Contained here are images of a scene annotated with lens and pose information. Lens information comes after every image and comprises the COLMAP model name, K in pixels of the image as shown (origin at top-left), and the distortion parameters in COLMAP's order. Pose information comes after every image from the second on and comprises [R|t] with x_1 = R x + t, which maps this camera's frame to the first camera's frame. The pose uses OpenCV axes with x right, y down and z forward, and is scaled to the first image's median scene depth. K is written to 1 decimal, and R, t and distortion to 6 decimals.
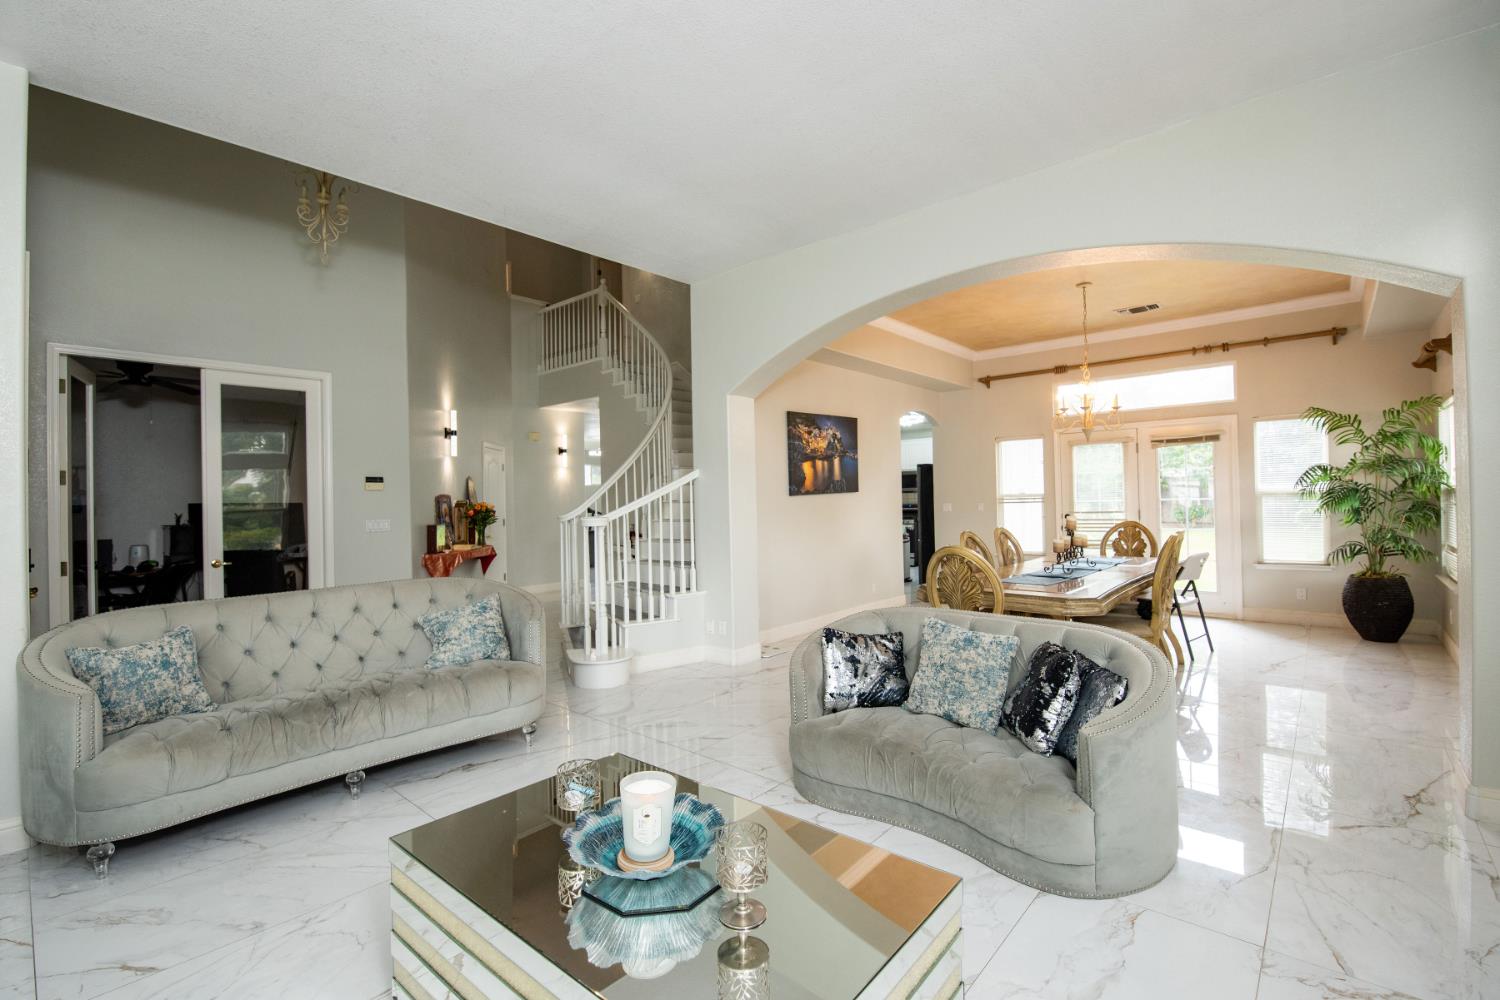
lens RADIAL K [[671.4, 0, 775.1], [0, 671.4, 487.2], [0, 0, 1]] dist [-0.002225, -0.000614]
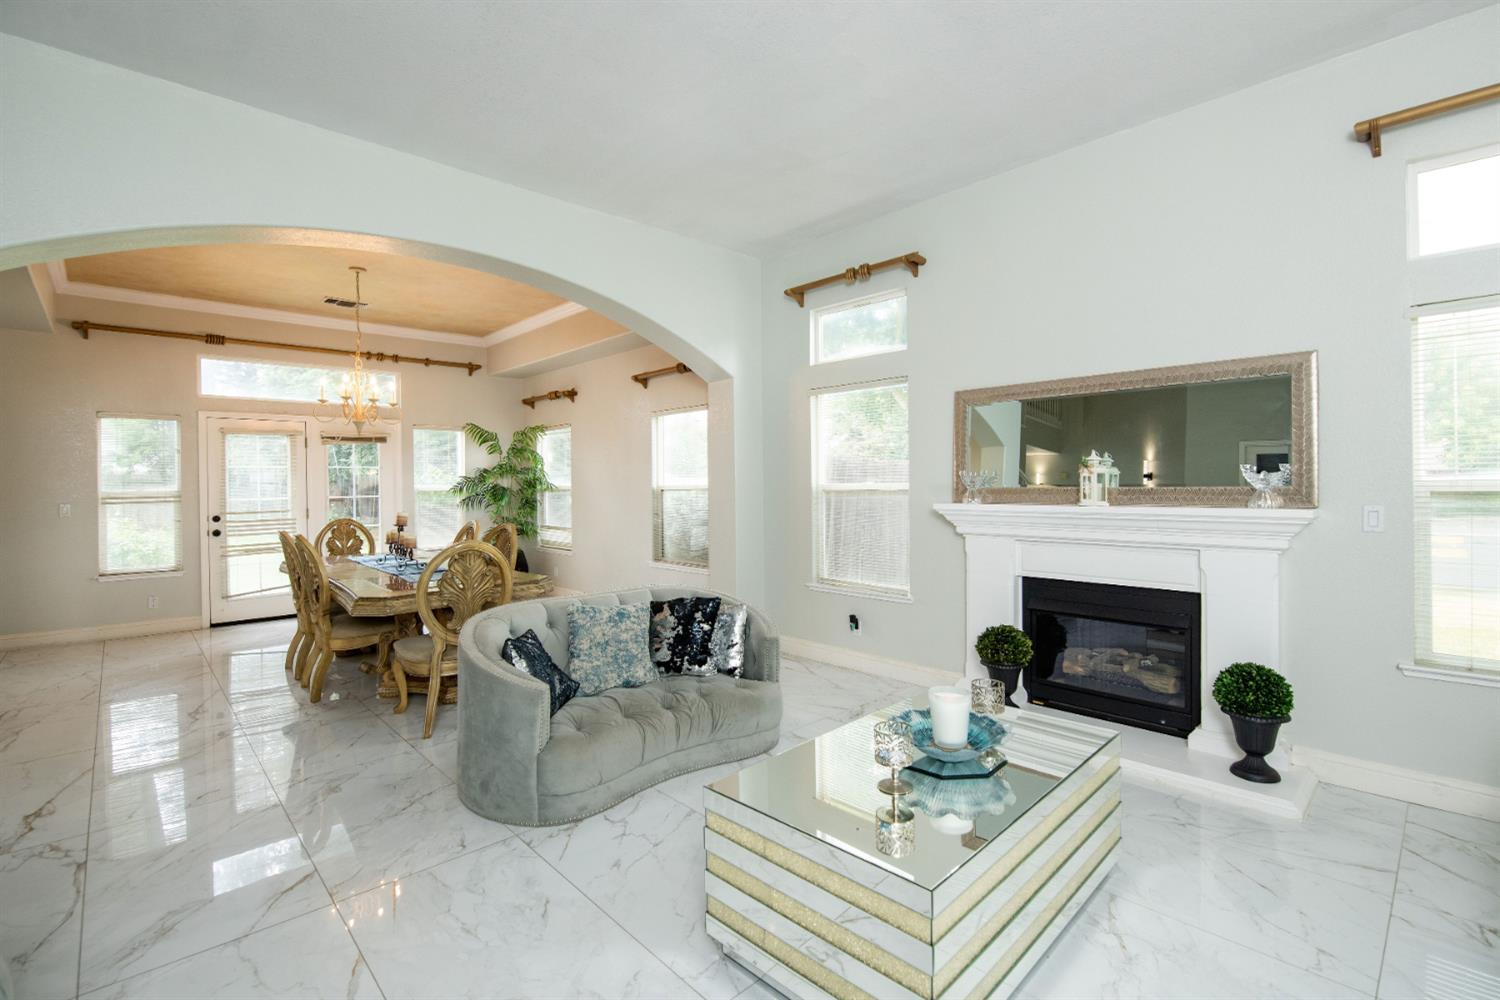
lens RADIAL K [[675.8, 0, 767.3], [0, 675.8, 483.7], [0, 0, 1]] dist [-0.028764, -0.000412]
pose [[0.073993, 0.018632, 0.997085, -0.388538], [-0.005295, 0.999819, -0.018290, 0.014235], [-0.997245, -0.003926, 0.074078, 0.317301]]
